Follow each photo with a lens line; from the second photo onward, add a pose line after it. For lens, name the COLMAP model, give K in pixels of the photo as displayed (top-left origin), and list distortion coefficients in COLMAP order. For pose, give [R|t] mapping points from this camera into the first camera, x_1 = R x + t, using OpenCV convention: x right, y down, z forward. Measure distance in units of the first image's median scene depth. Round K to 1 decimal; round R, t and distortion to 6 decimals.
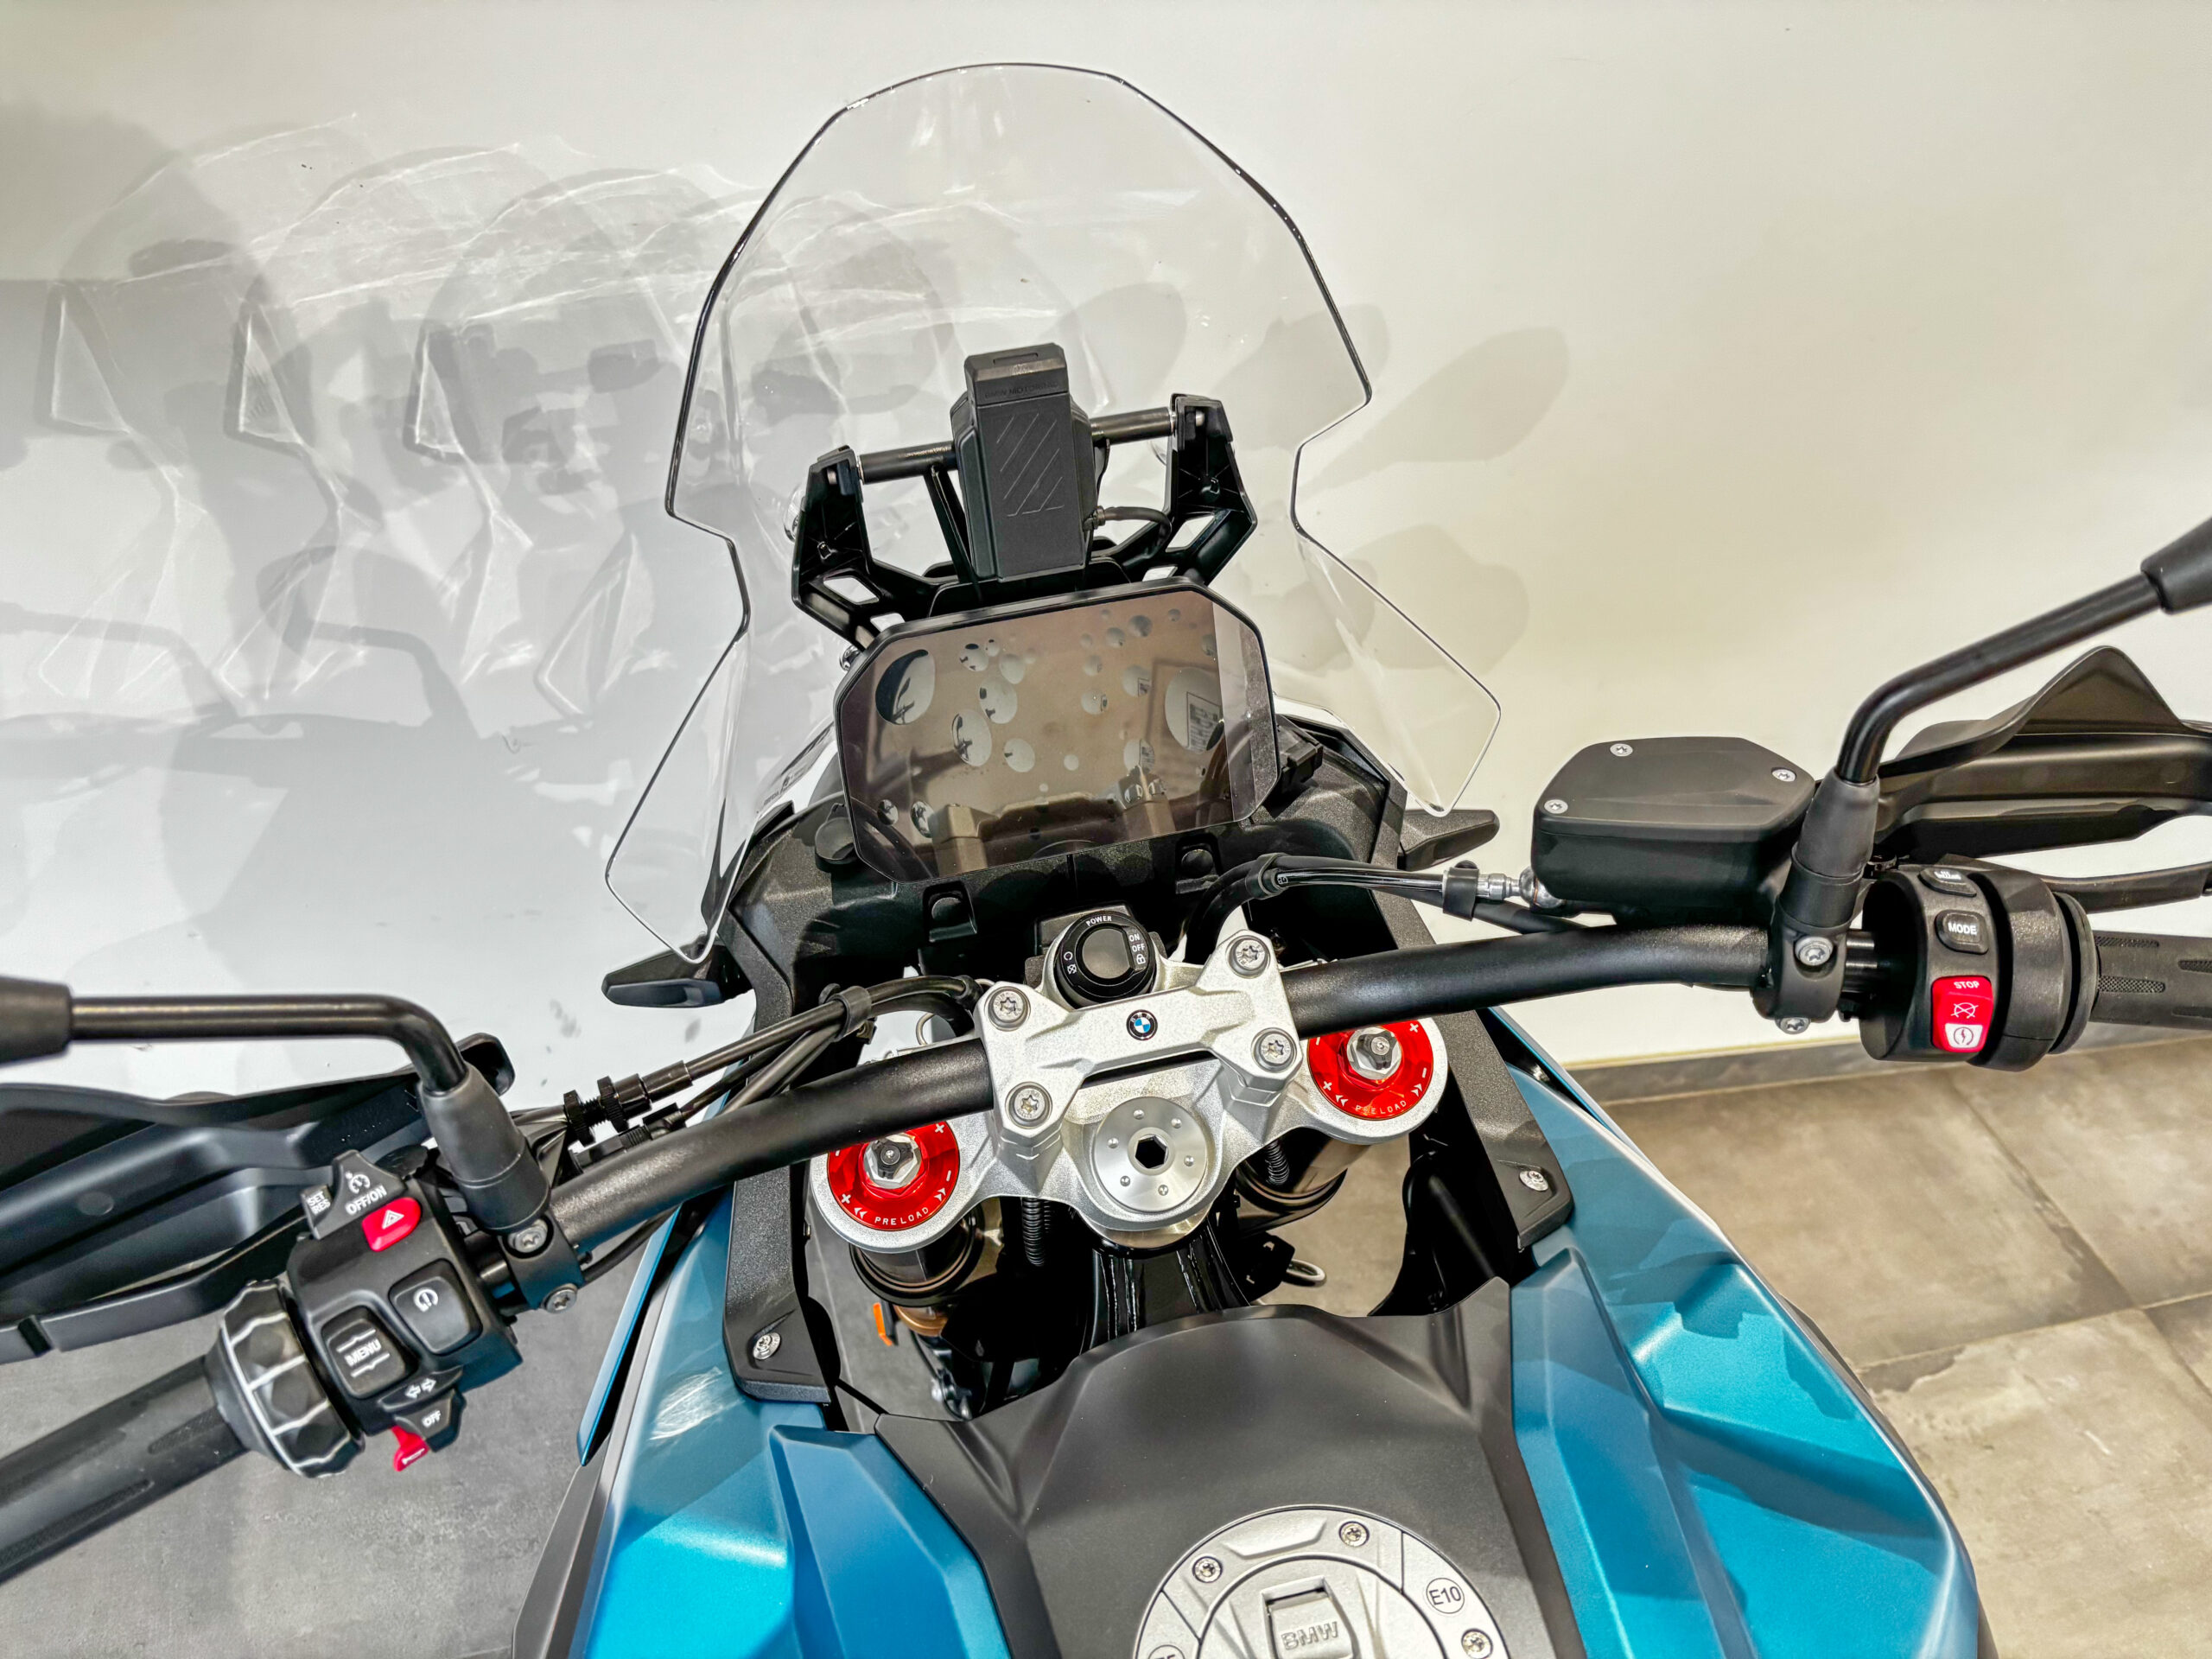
lens RADIAL K [[1715.0, 0, 1102.9], [0, 1715.0, 860.1], [0, 0, 1]] dist [0.003961, -0.070169]
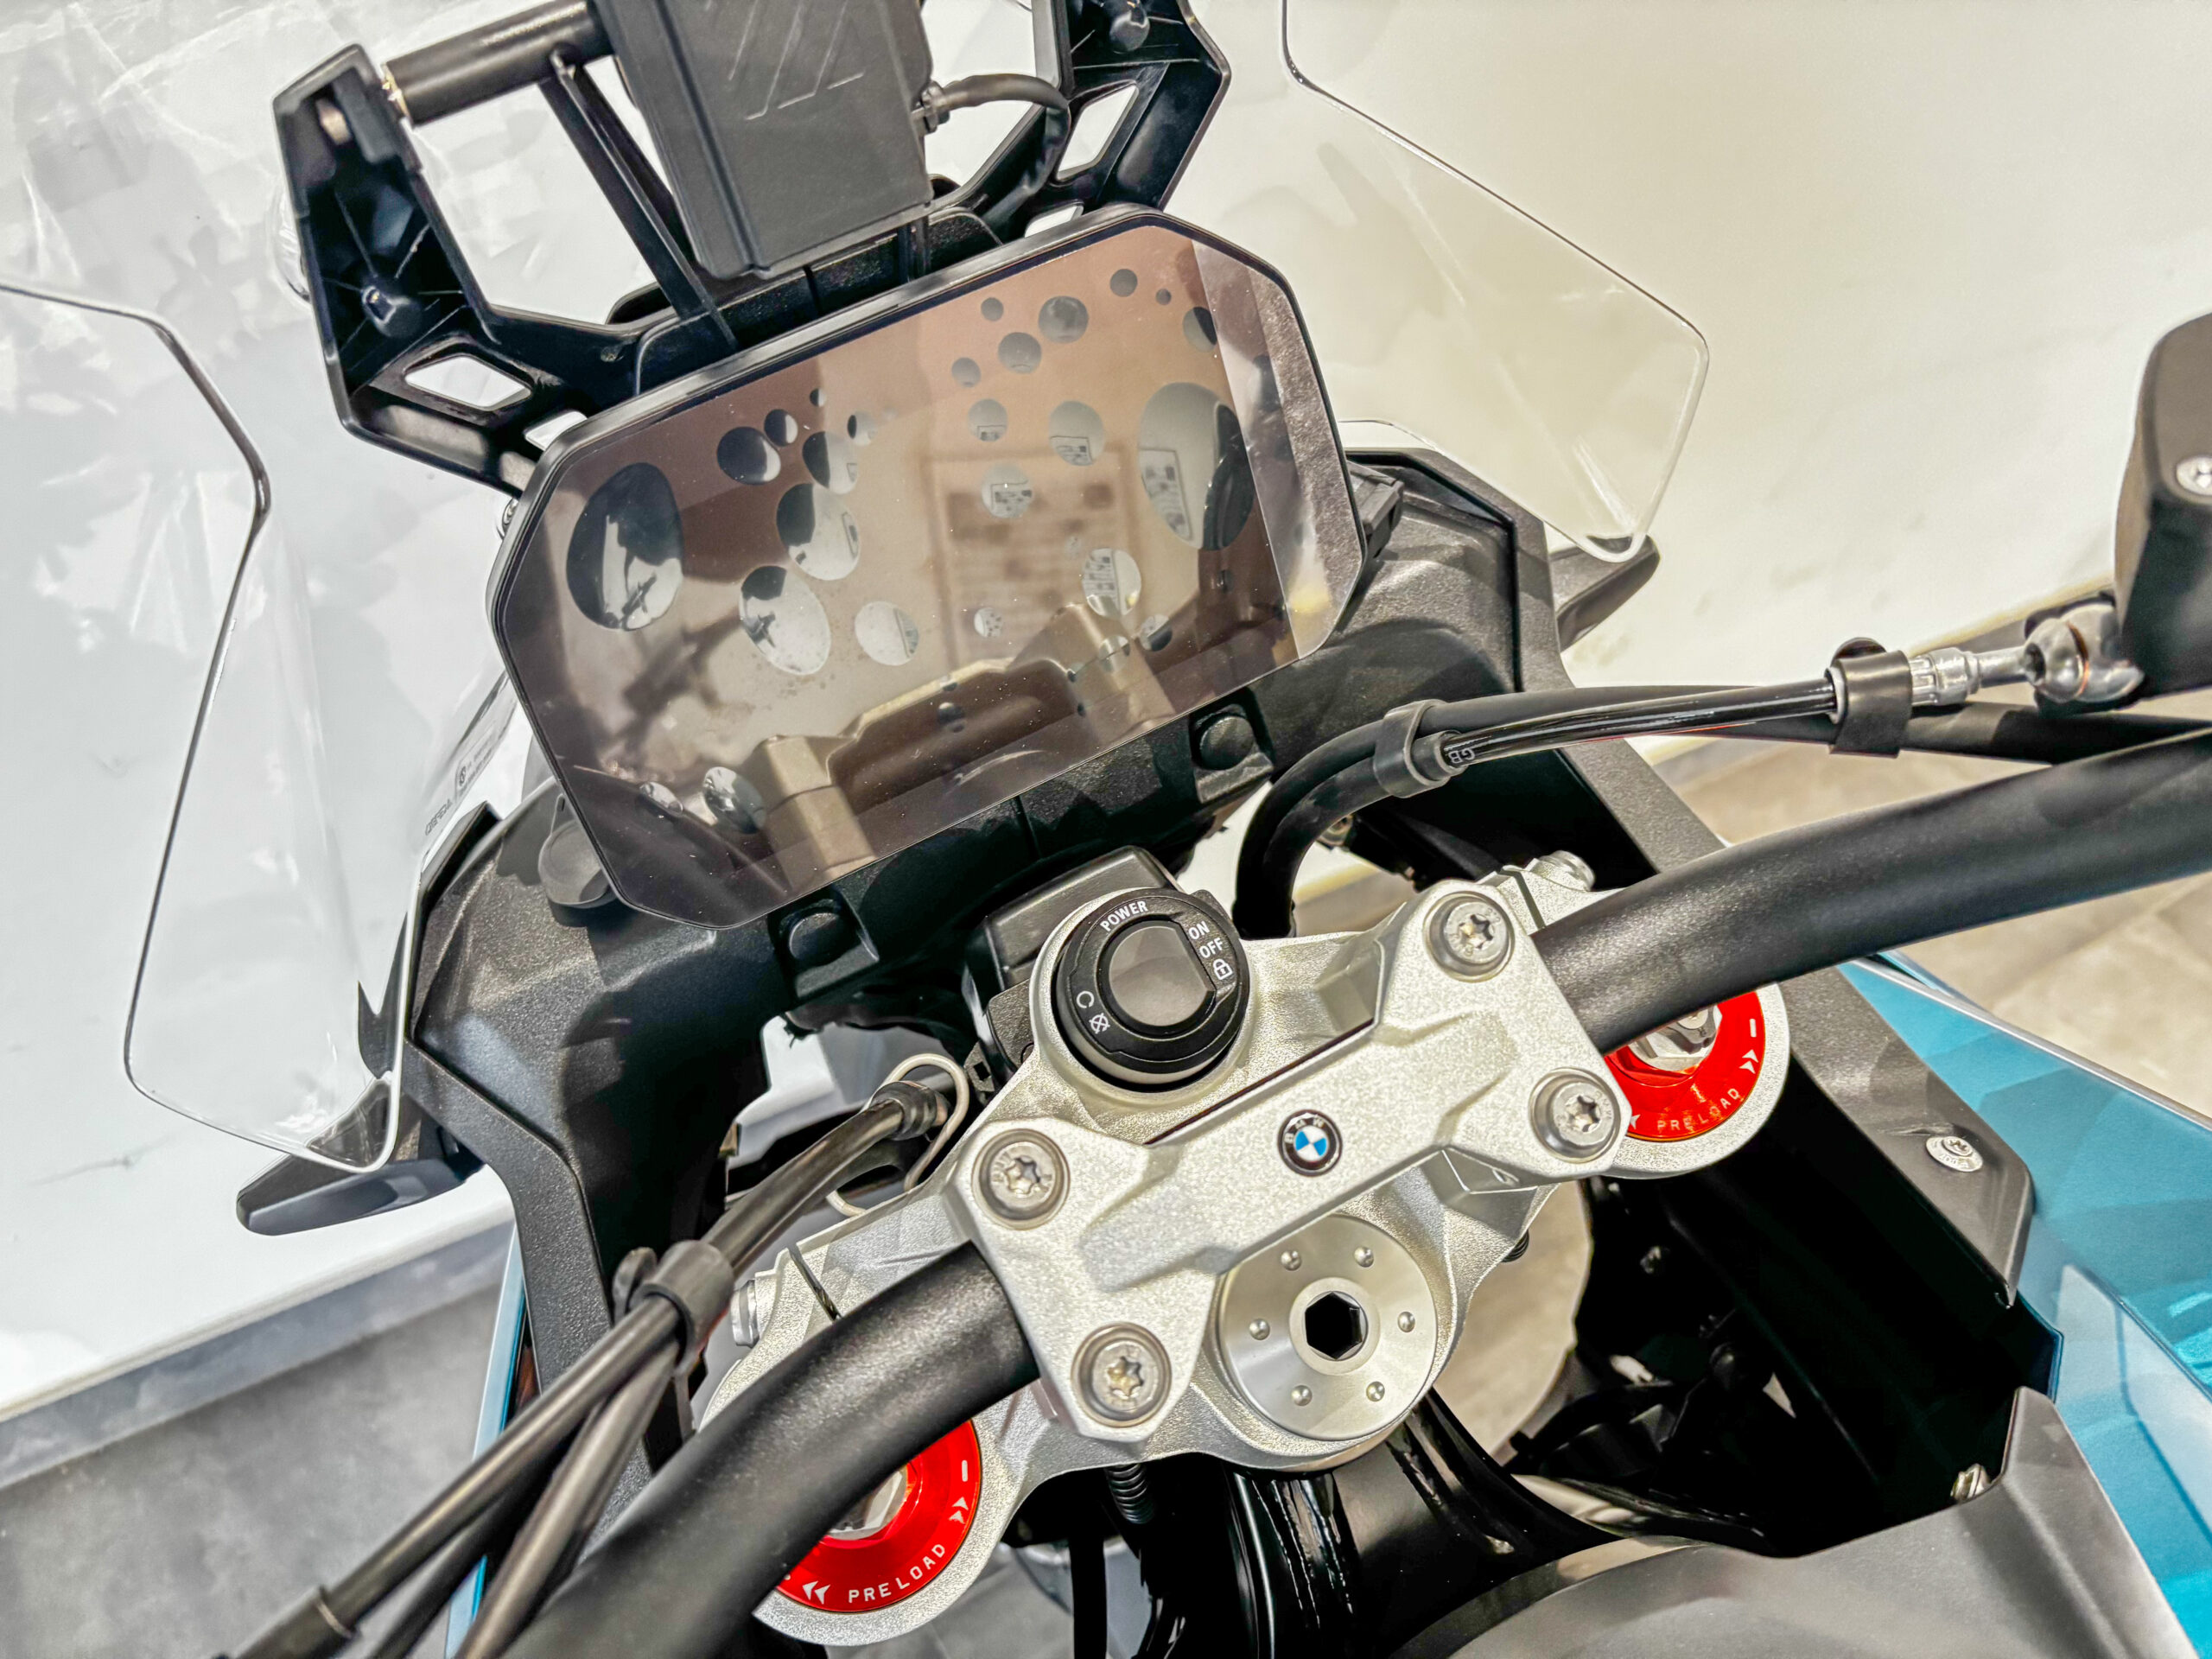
lens RADIAL K [[1715.0, 0, 1102.9], [0, 1715.0, 860.1], [0, 0, 1]] dist [0.003961, -0.070169]
pose [[0.965224, -0.245719, 0.089246, -0.048026], [0.233502, 0.963849, 0.128347, -0.045742], [-0.117557, -0.103044, 0.987706, 0.478265]]
